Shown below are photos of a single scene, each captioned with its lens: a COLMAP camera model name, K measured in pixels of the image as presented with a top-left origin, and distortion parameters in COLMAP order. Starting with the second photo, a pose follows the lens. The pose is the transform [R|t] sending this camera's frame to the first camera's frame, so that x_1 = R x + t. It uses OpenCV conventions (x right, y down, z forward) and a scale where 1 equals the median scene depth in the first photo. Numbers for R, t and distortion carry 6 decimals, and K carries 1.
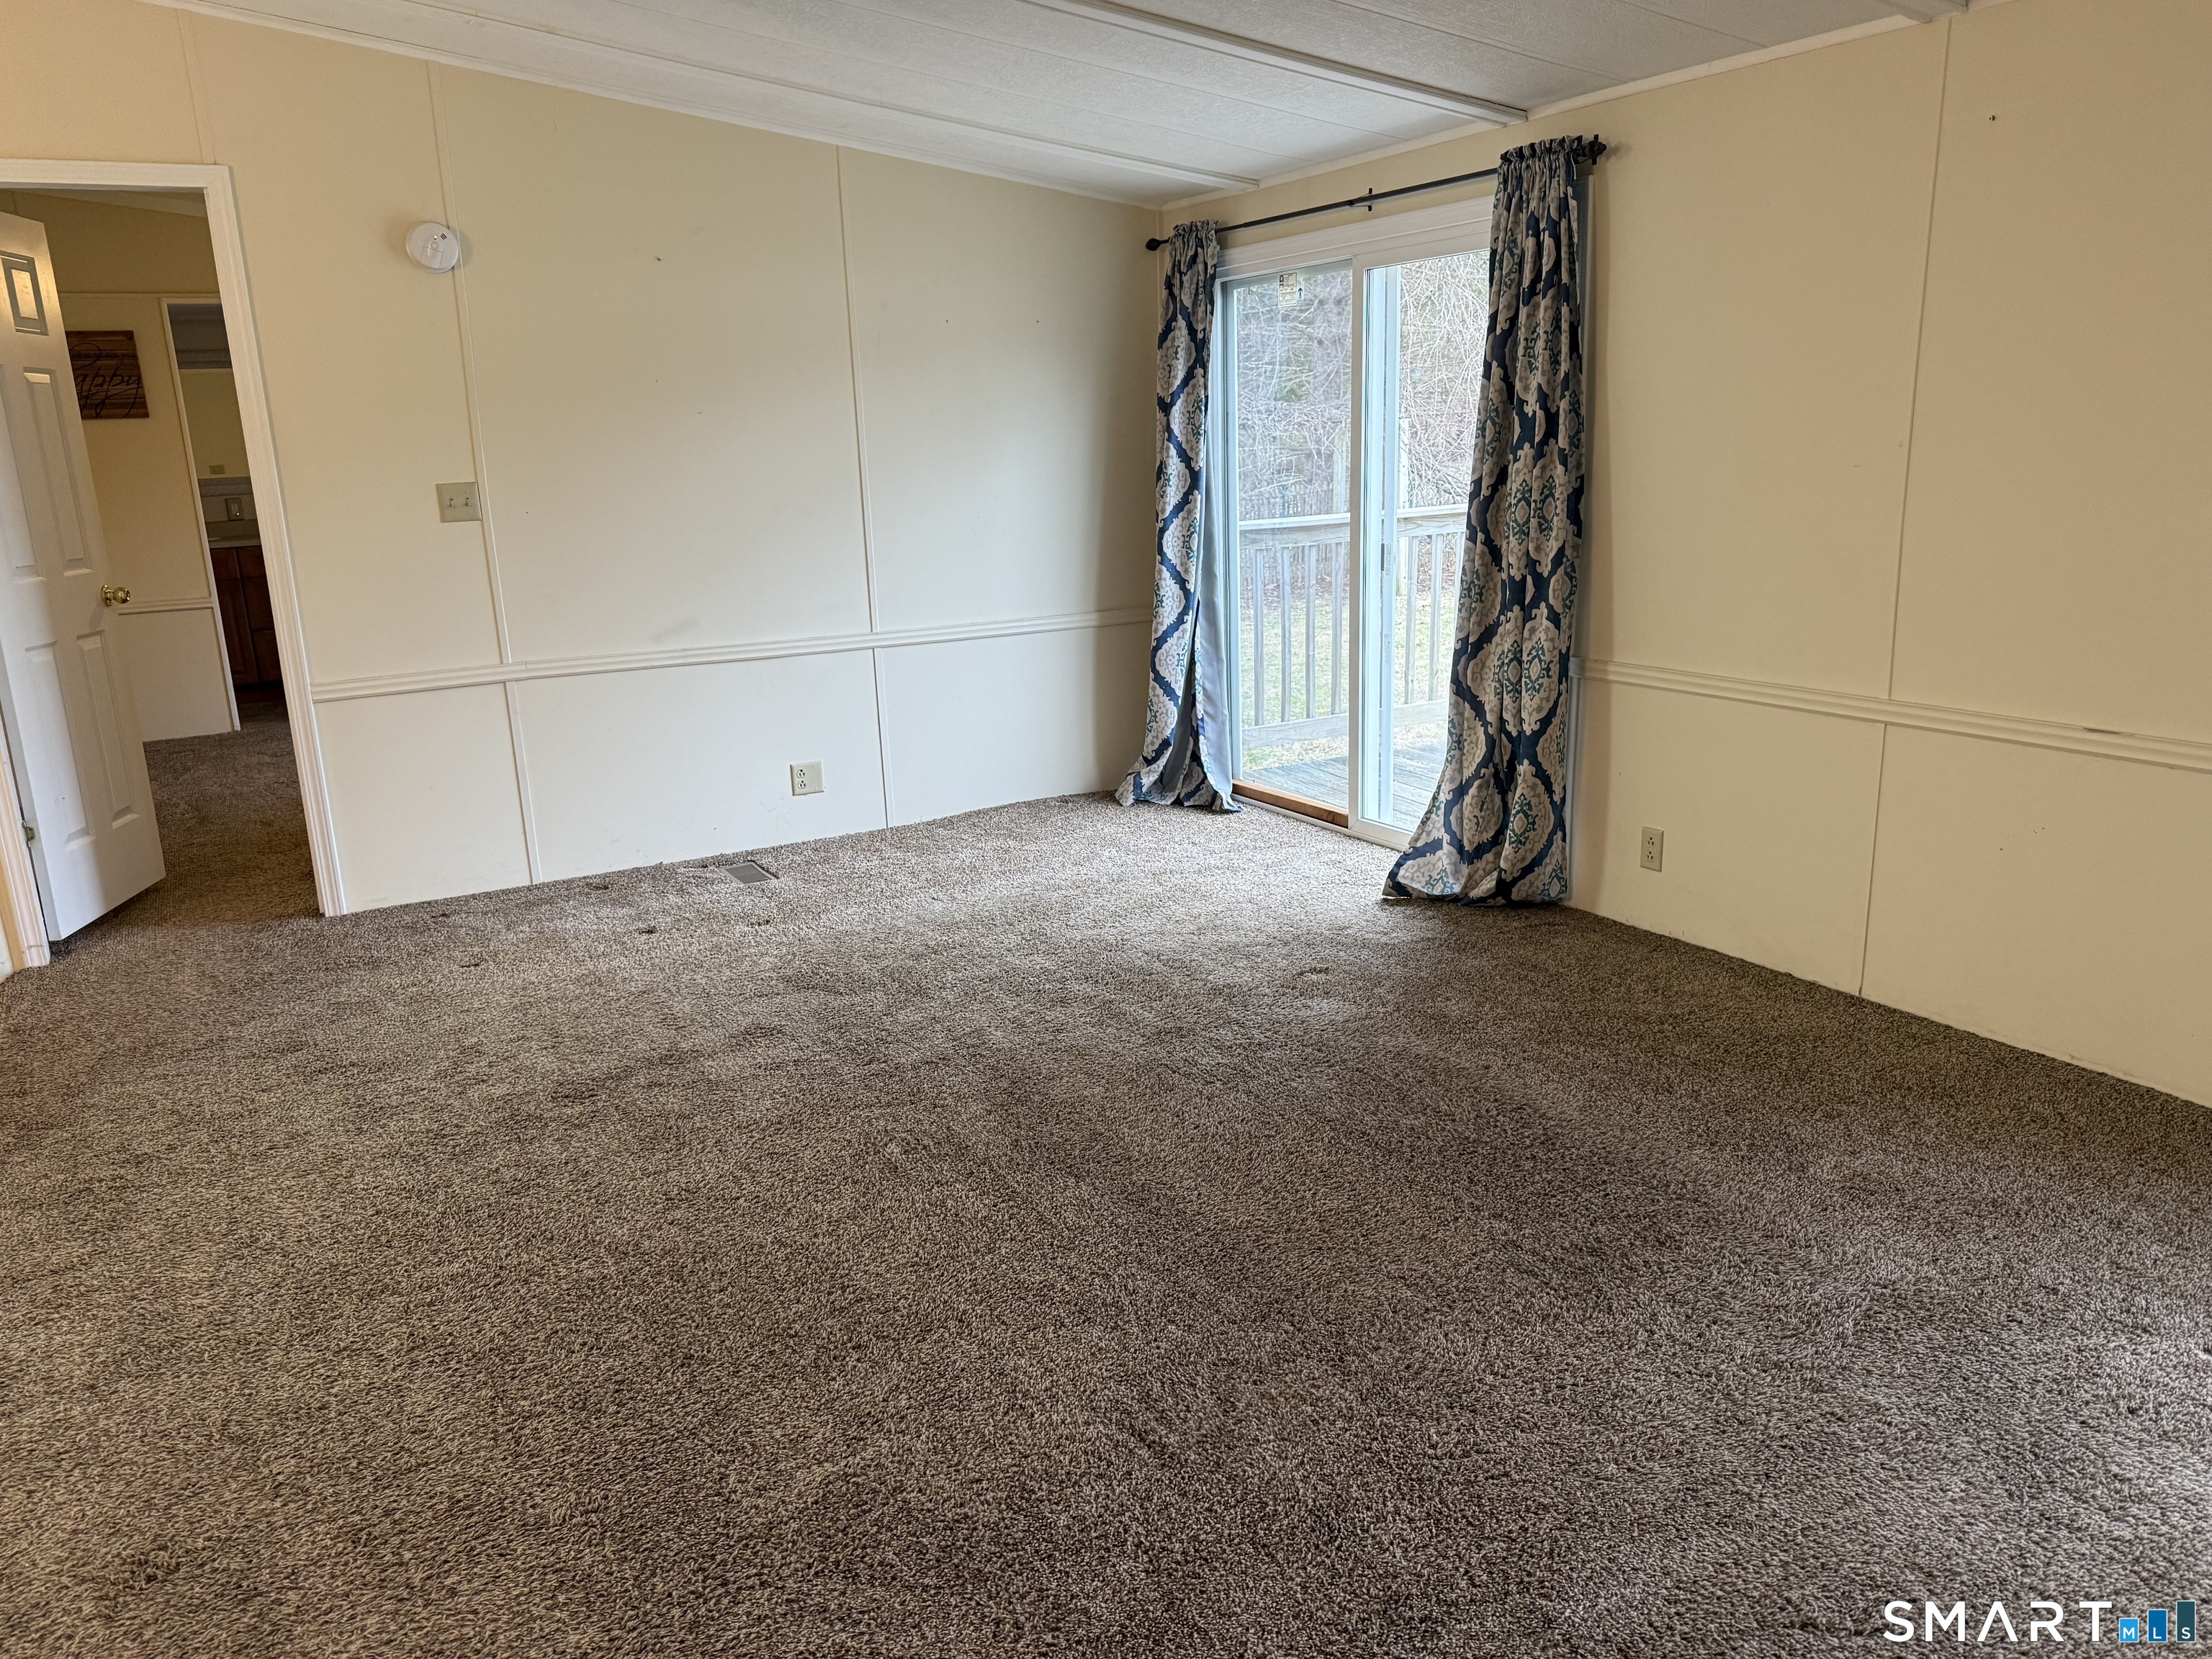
lens RADIAL K [[1585.9, 0, 1106.0], [0, 1585.9, 829.5], [0, 0, 1]] dist [0.110557, -0.131425]
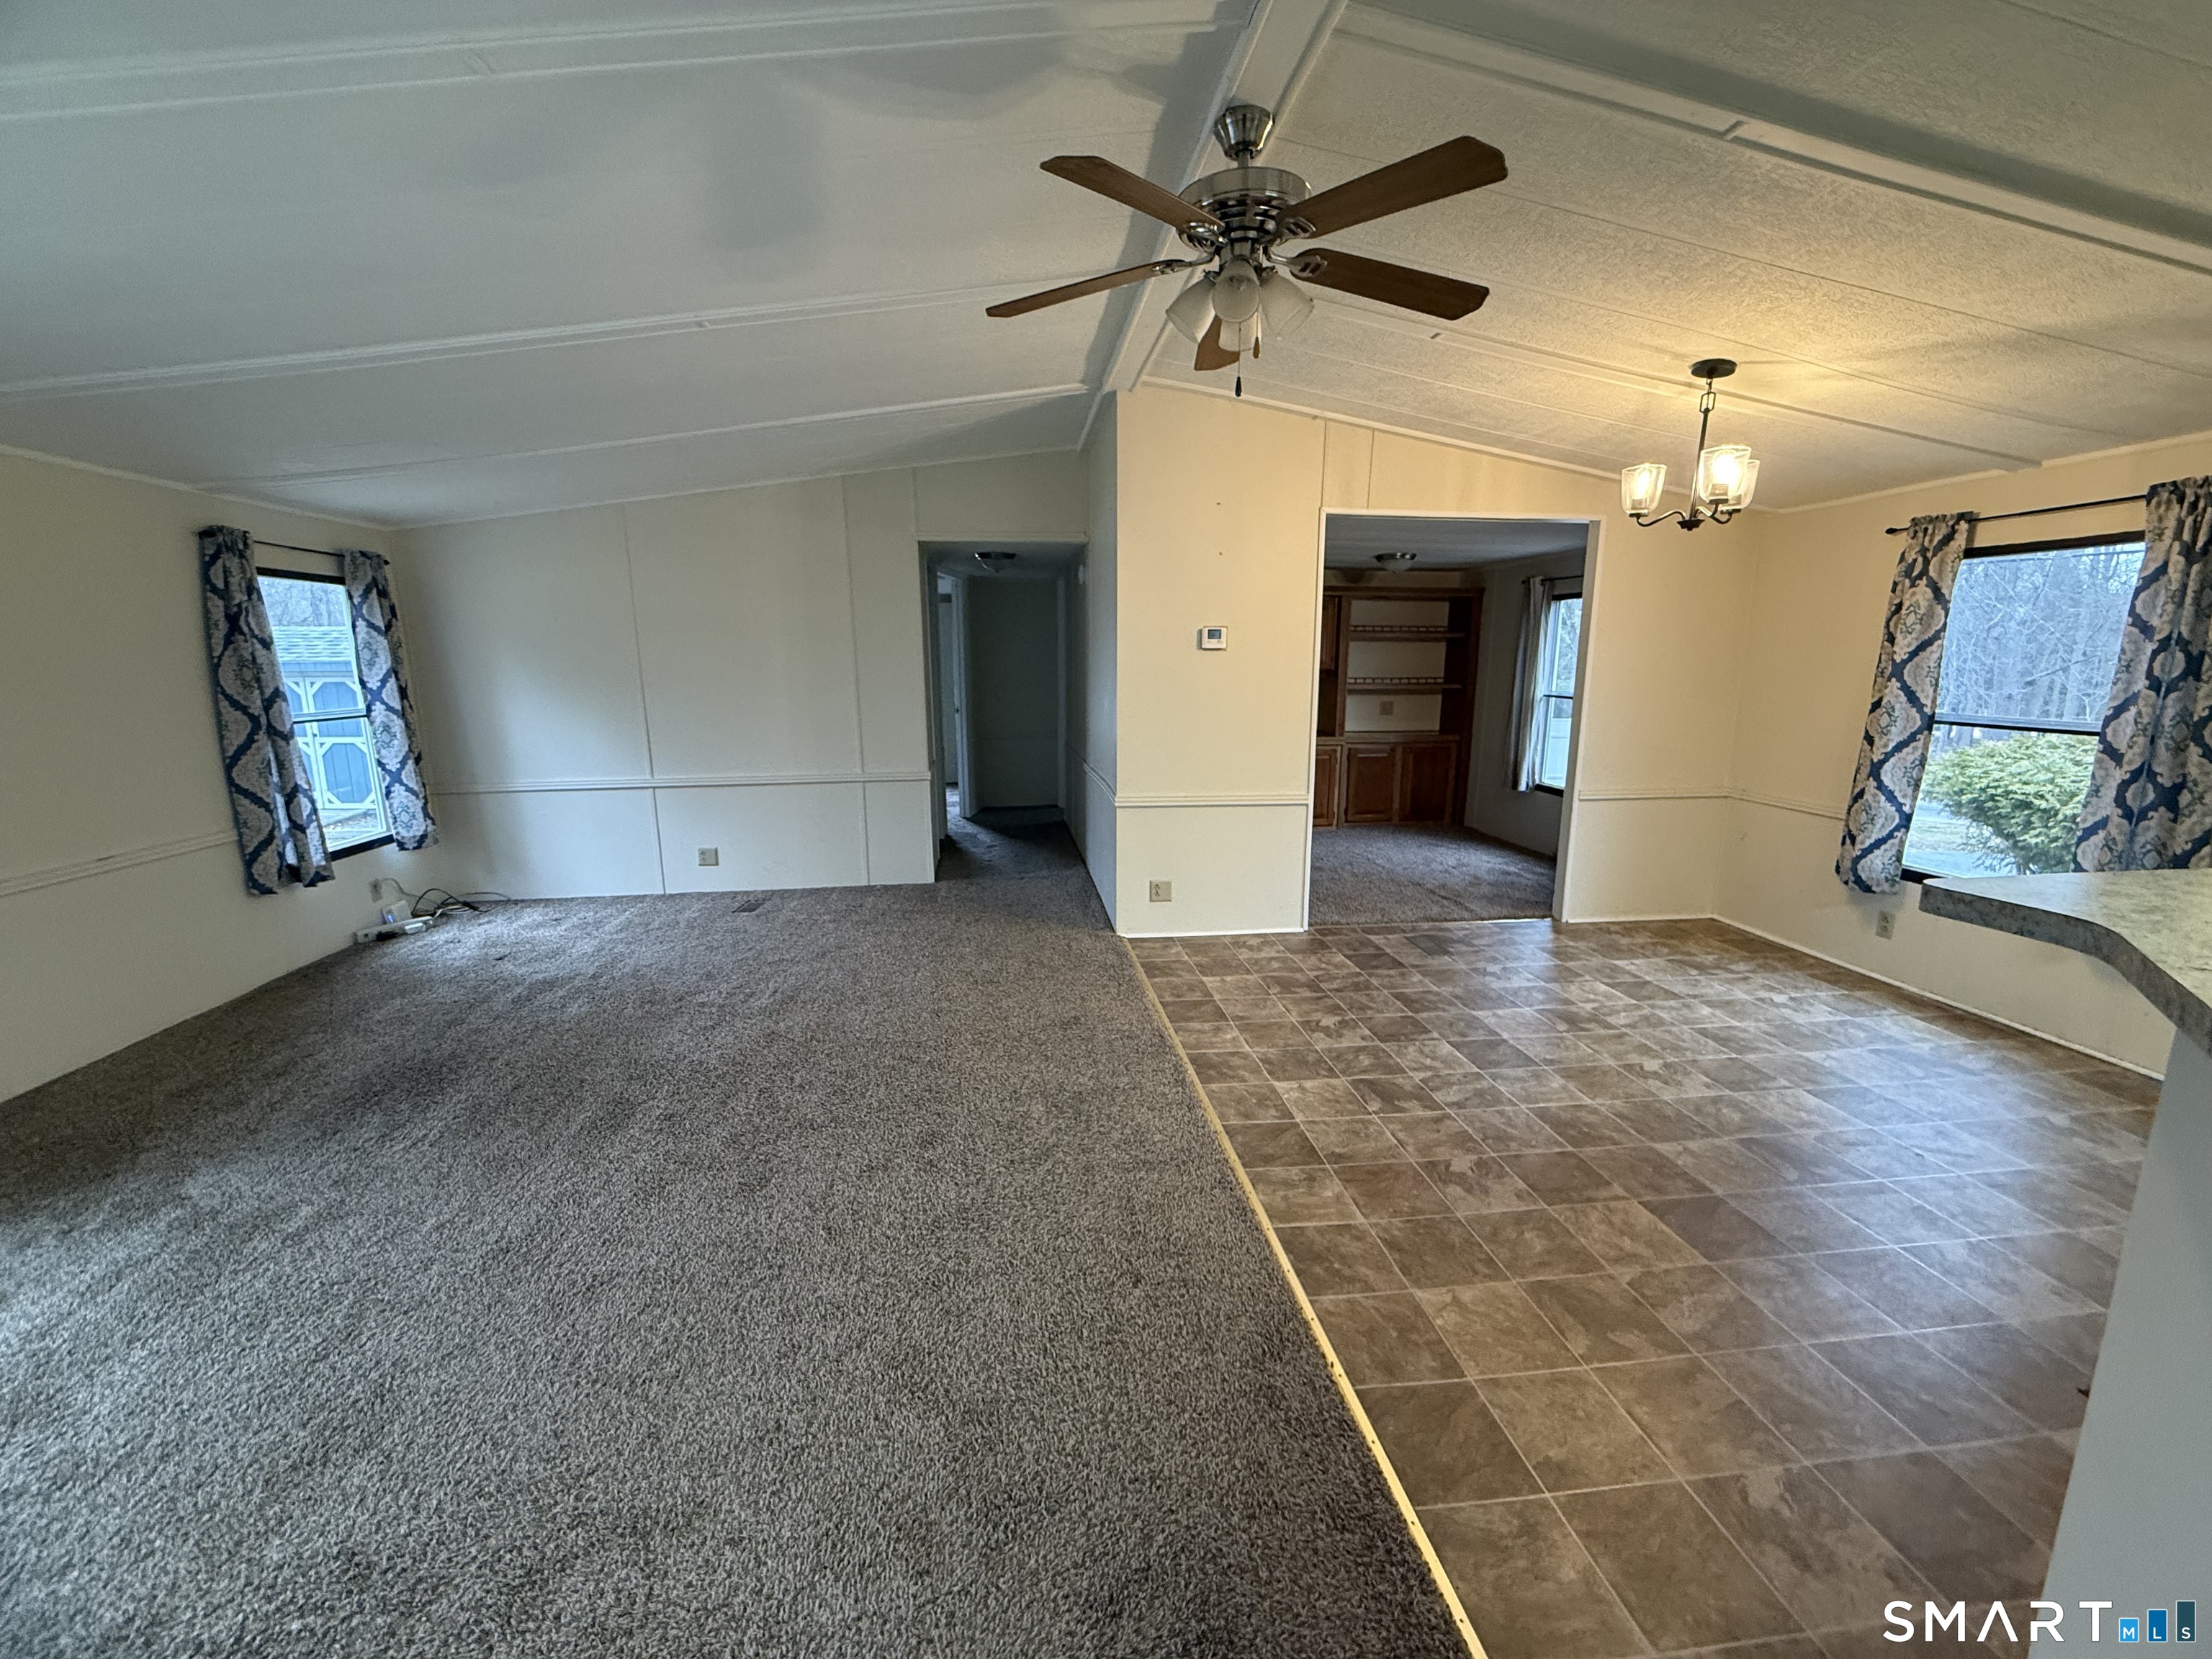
lens RADIAL K [[881.2, 0, 1100.2], [0, 881.2, 826.7], [0, 0, 1]] dist [0.000600, -0.000688]
pose [[-0.920266, -0.027019, 0.390360, -0.577896], [0.138593, 0.910434, 0.389746, -0.231656], [-0.365927, 0.412771, -0.834097, 0.992475]]
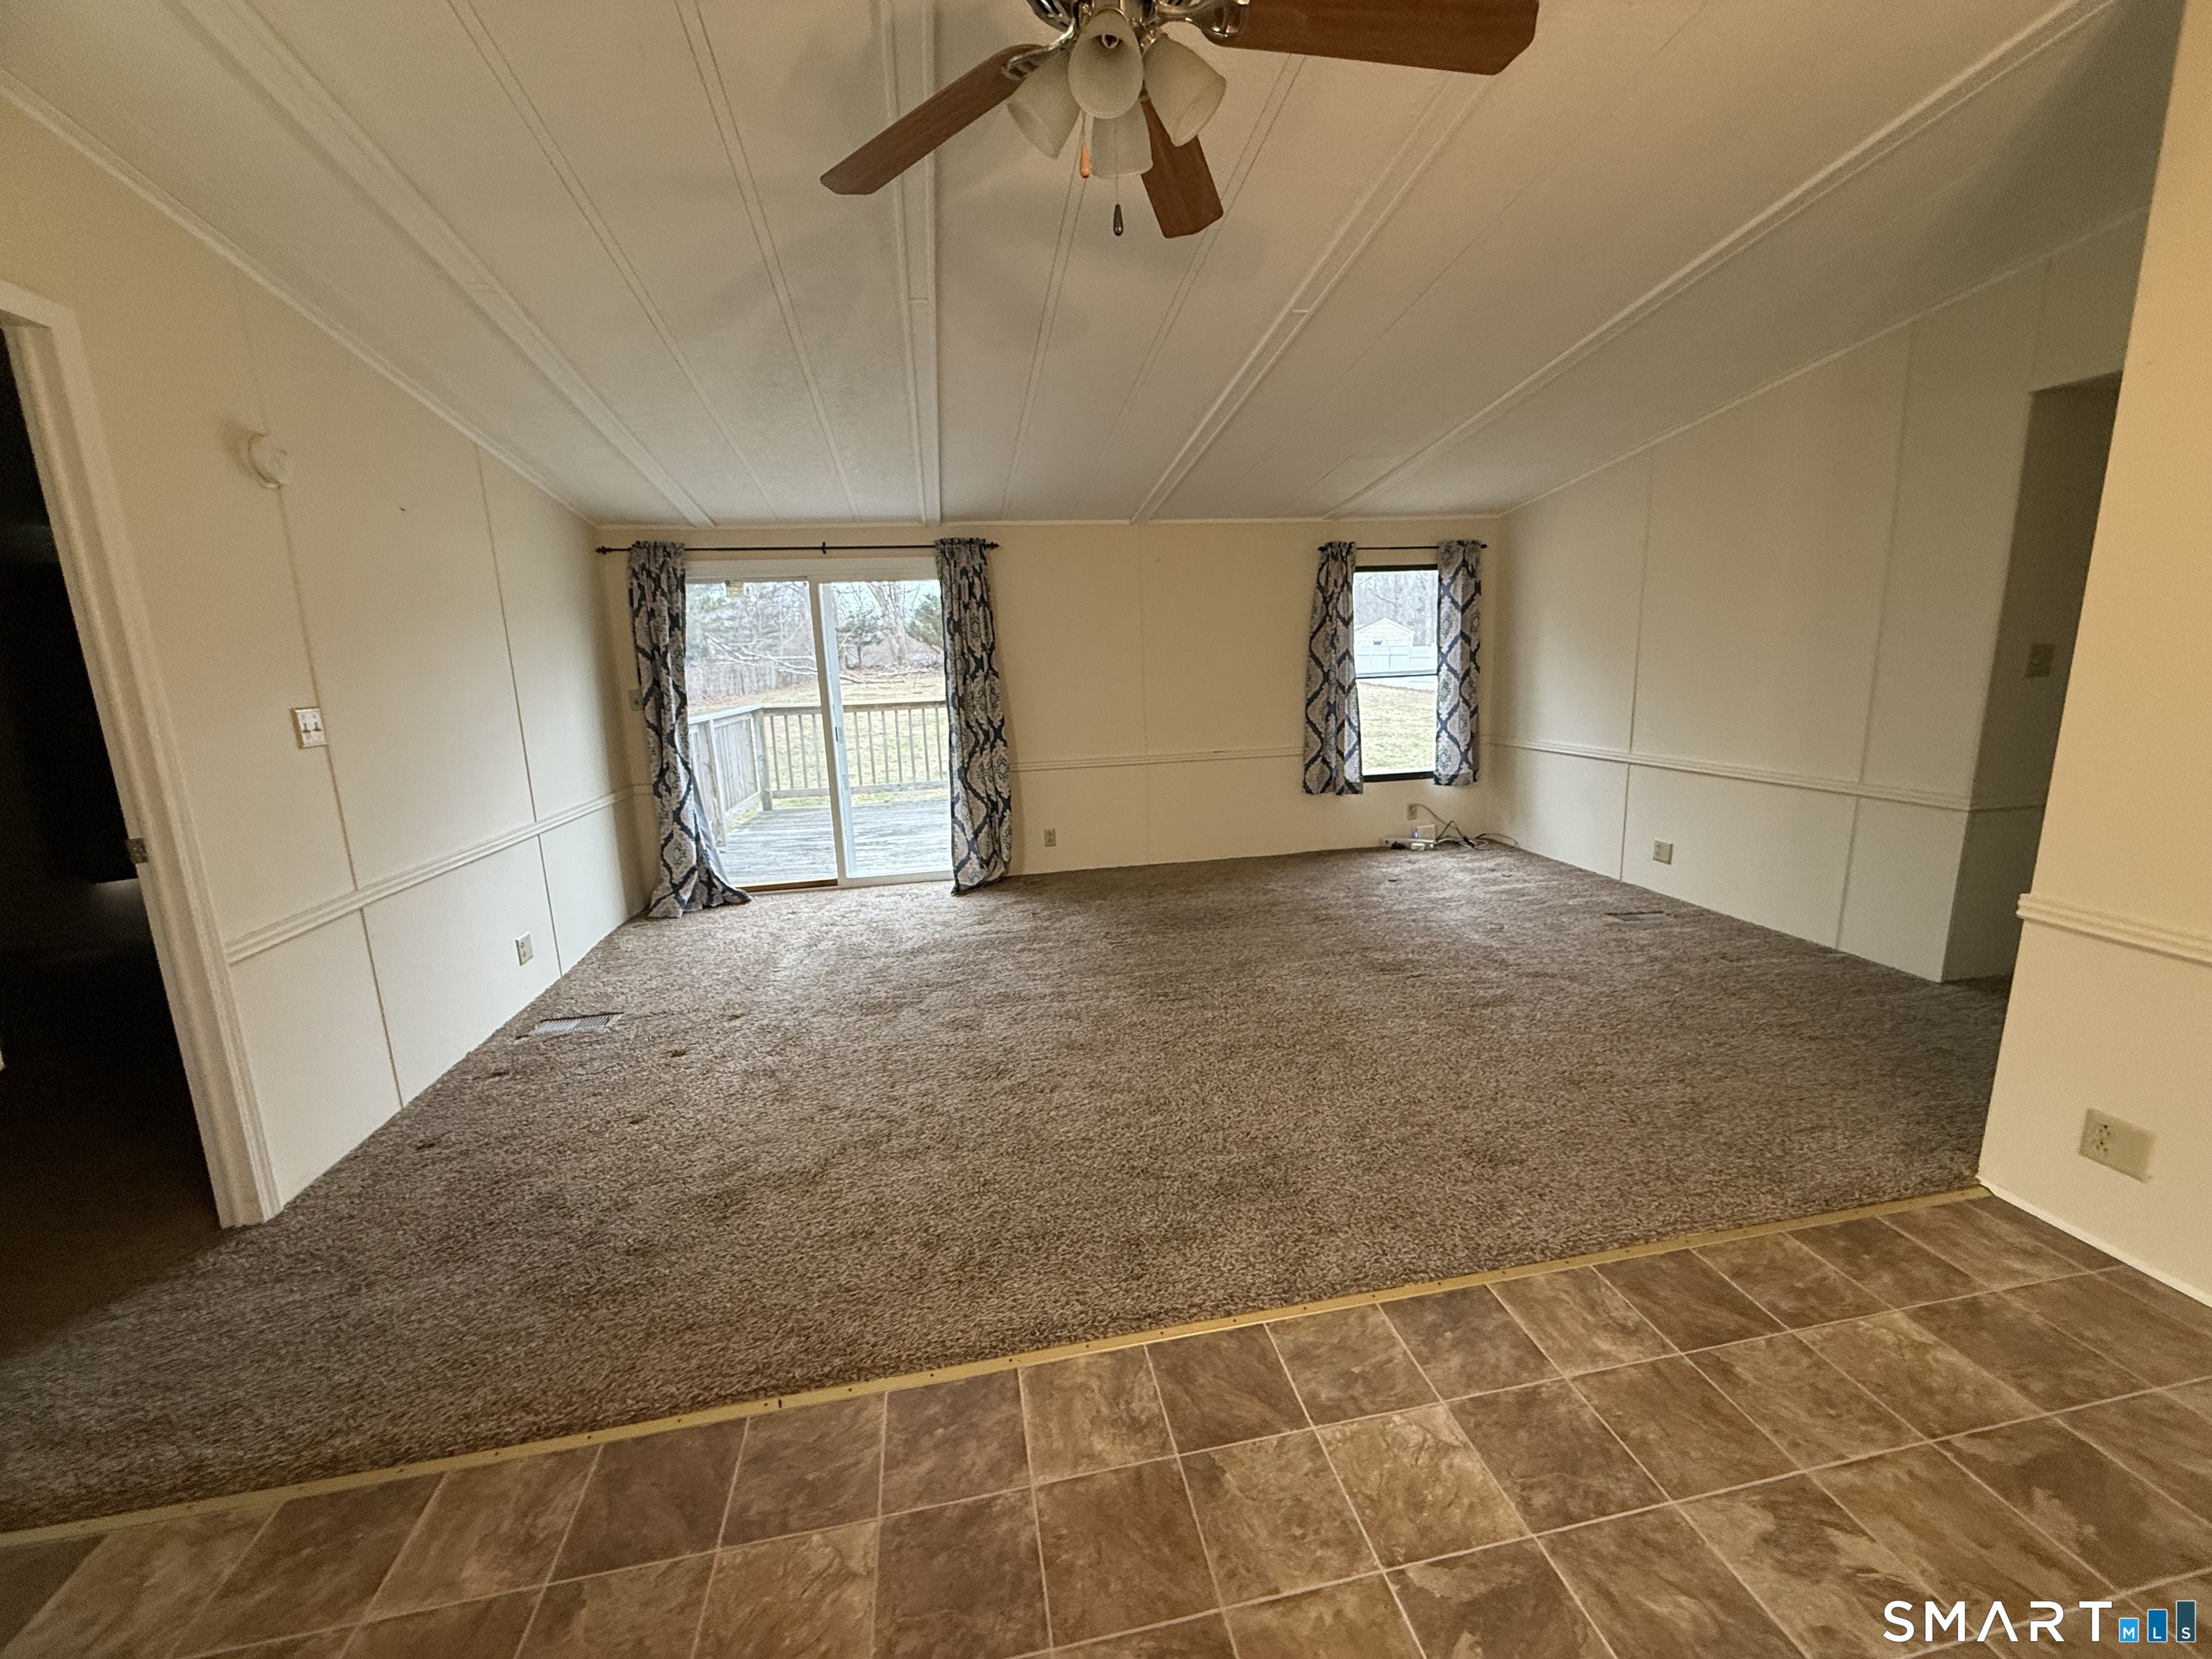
lens RADIAL K [[881.2, 0, 1100.2], [0, 881.2, 826.7], [0, 0, 1]] dist [0.000600, -0.000688]
pose [[0.337634, -0.154019, 0.928591, -0.782722], [0.254431, 0.964732, 0.067503, -0.067505], [-0.906238, 0.213472, 0.364913, 0.427160]]
